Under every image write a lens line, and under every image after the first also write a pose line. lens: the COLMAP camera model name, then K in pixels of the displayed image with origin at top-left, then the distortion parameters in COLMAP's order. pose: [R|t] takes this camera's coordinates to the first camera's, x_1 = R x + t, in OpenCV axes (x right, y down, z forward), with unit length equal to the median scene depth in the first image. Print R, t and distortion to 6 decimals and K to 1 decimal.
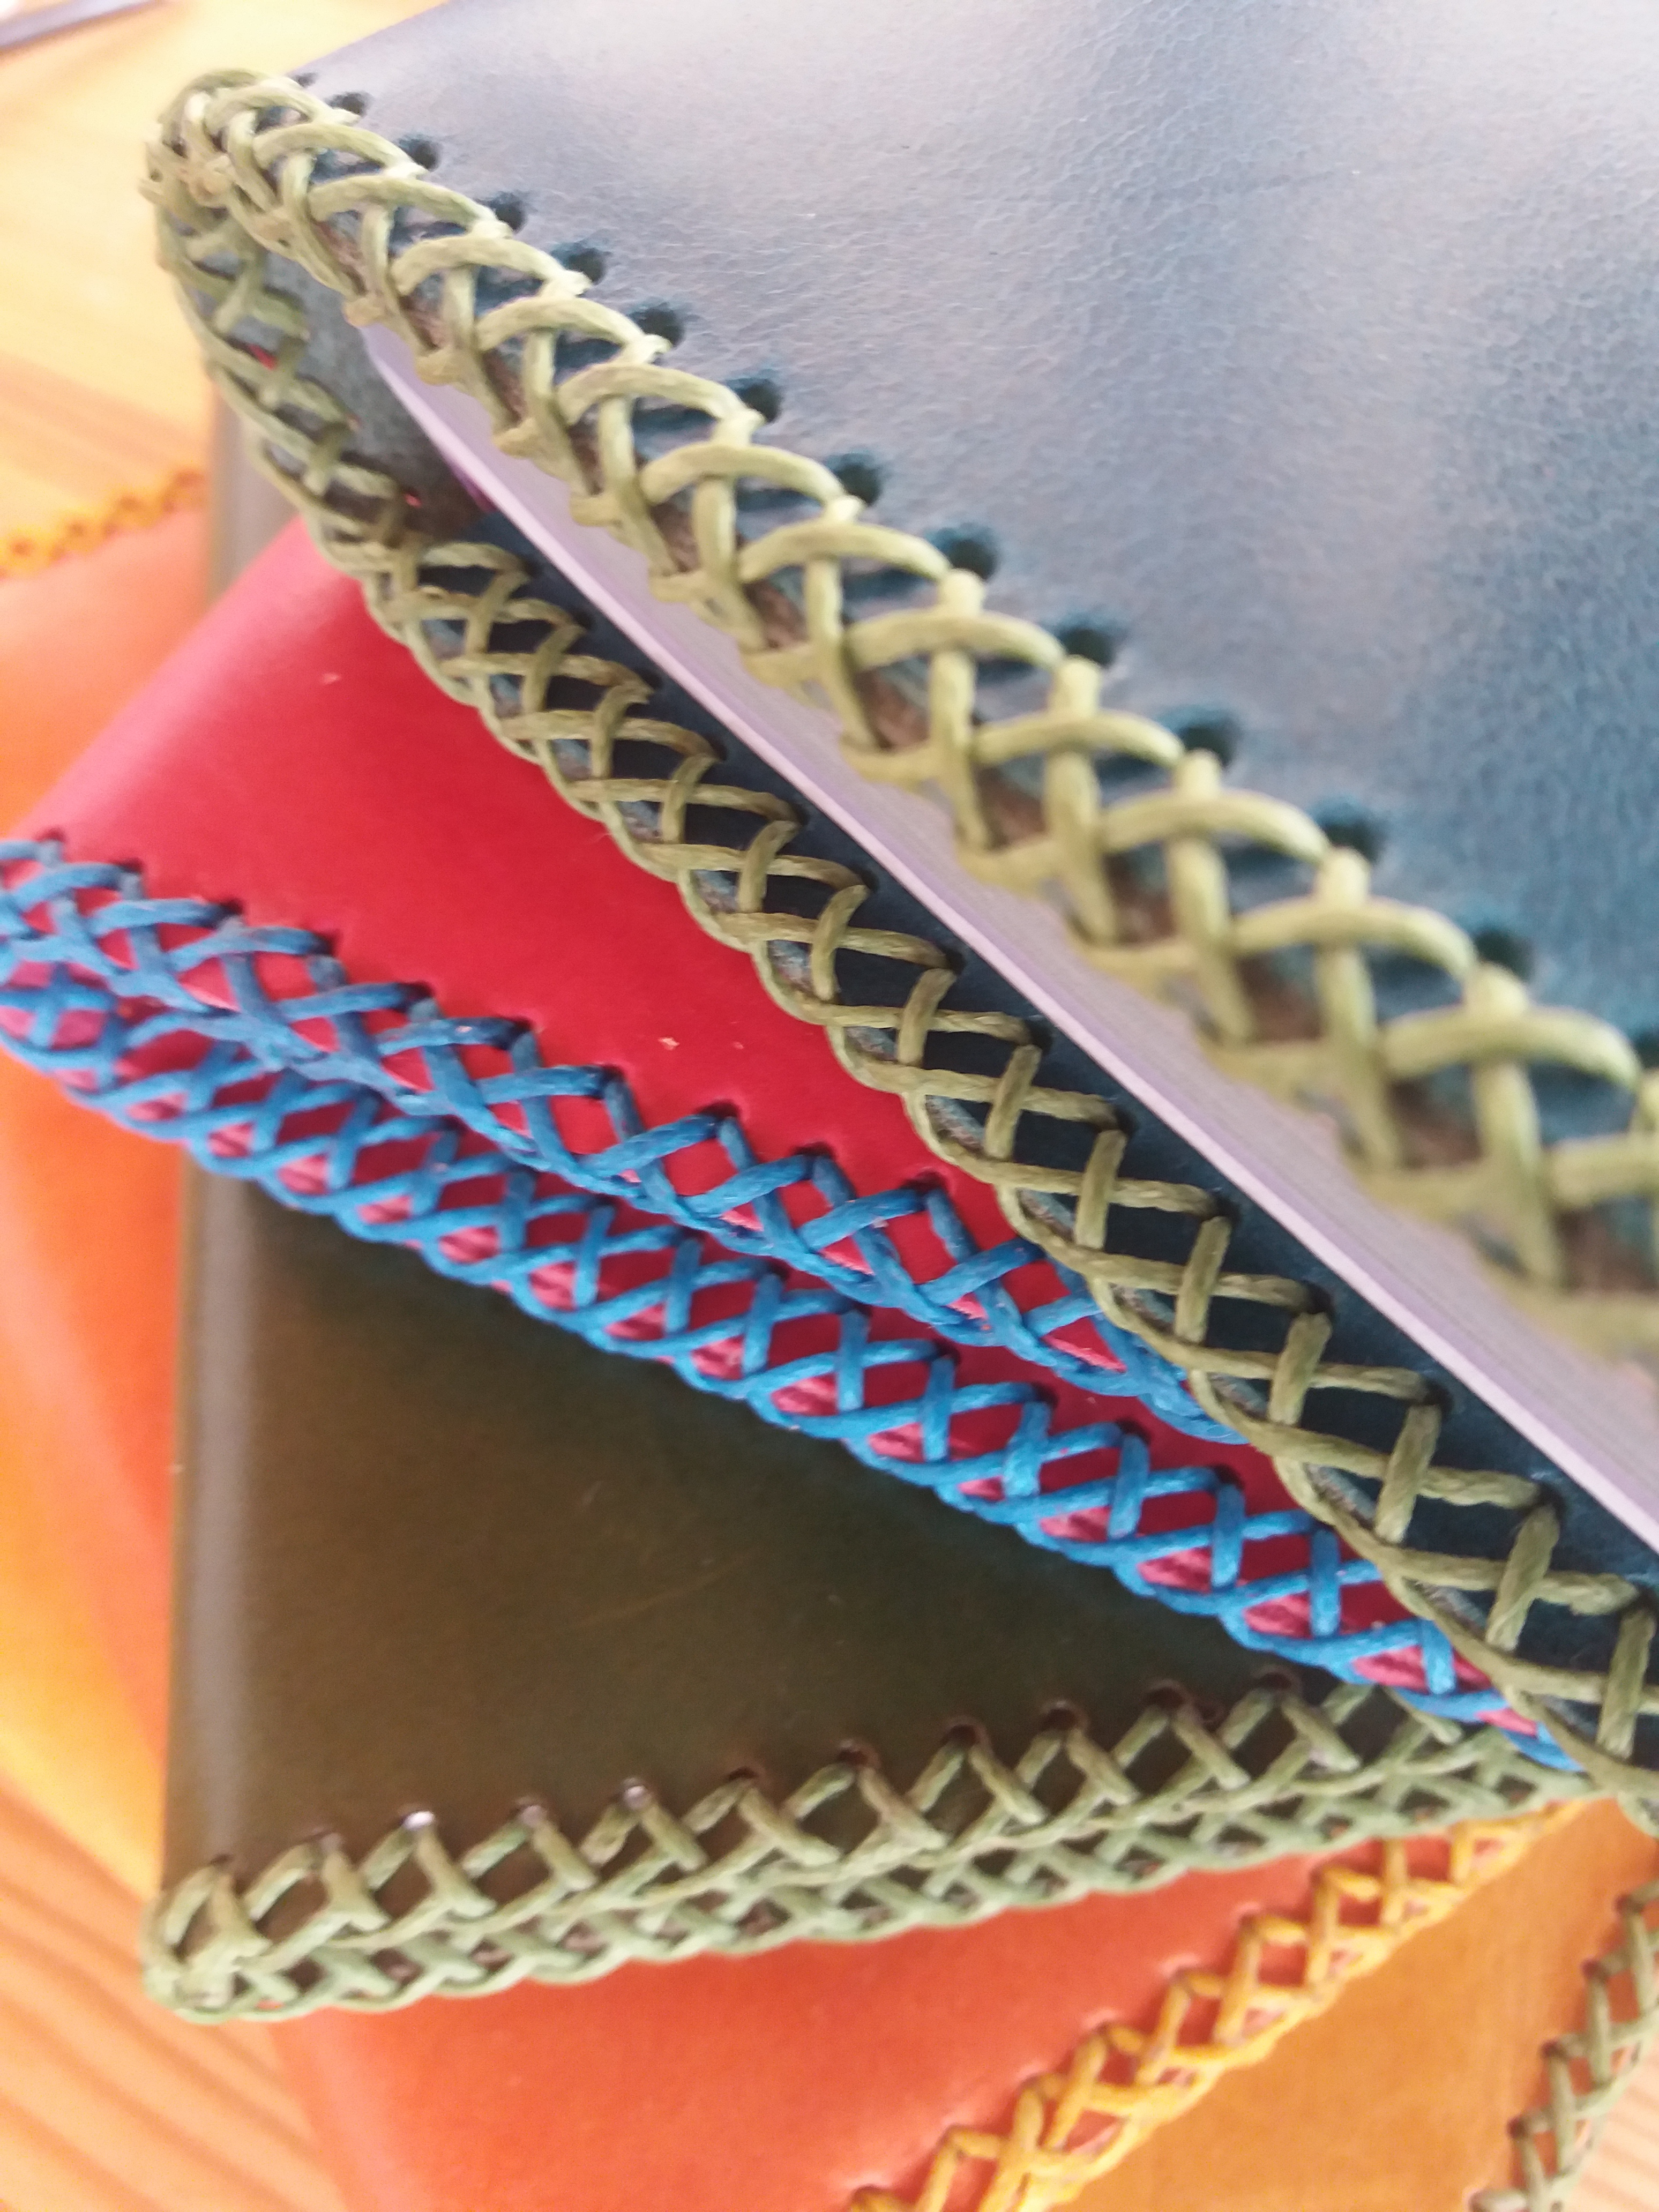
lens RADIAL K [[1939.6, 0, 830.3], [0, 1939.6, 1101.1], [0, 0, 1]] dist [-0.016802, -0.070784]
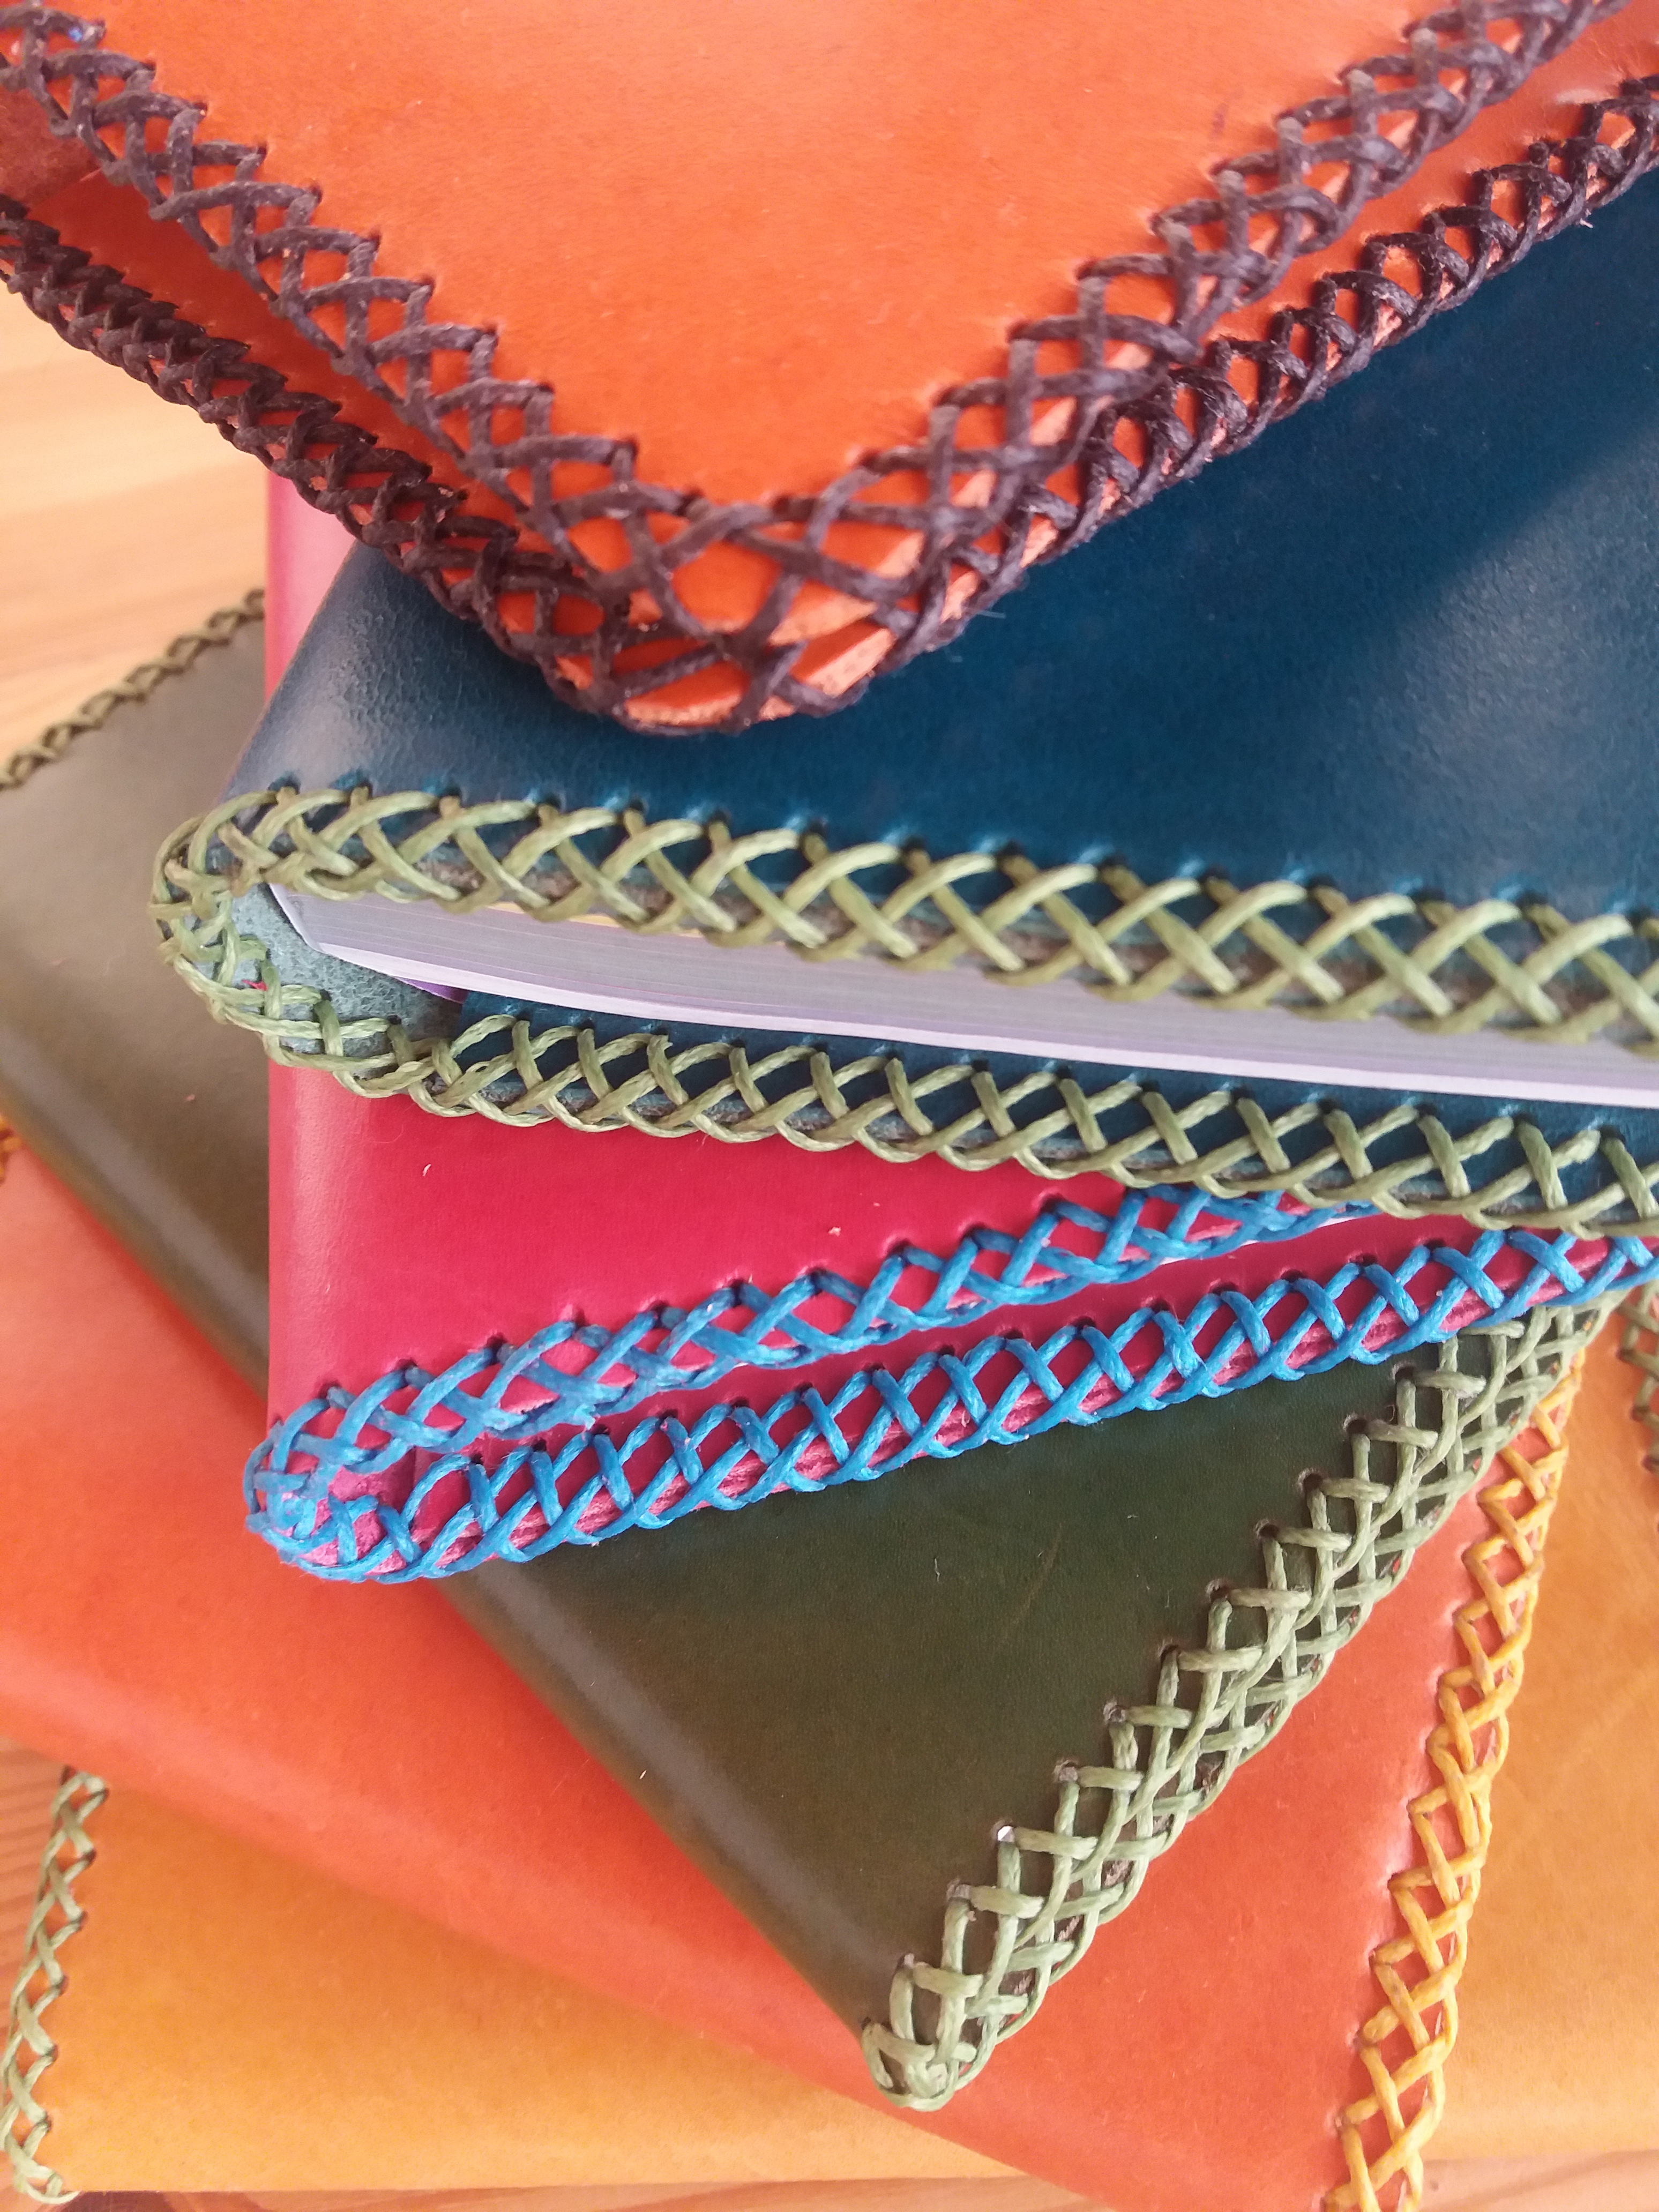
lens RADIAL K [[1939.6, 0, 829.1], [0, 1939.6, 1110.5], [0, 0, 1]] dist [-0.016802, -0.070784]
pose [[0.795322, -0.552549, 0.249304, -0.355923], [0.575246, 0.817660, -0.022900, -0.067400], [-0.191192, 0.161624, 0.968154, -0.325465]]
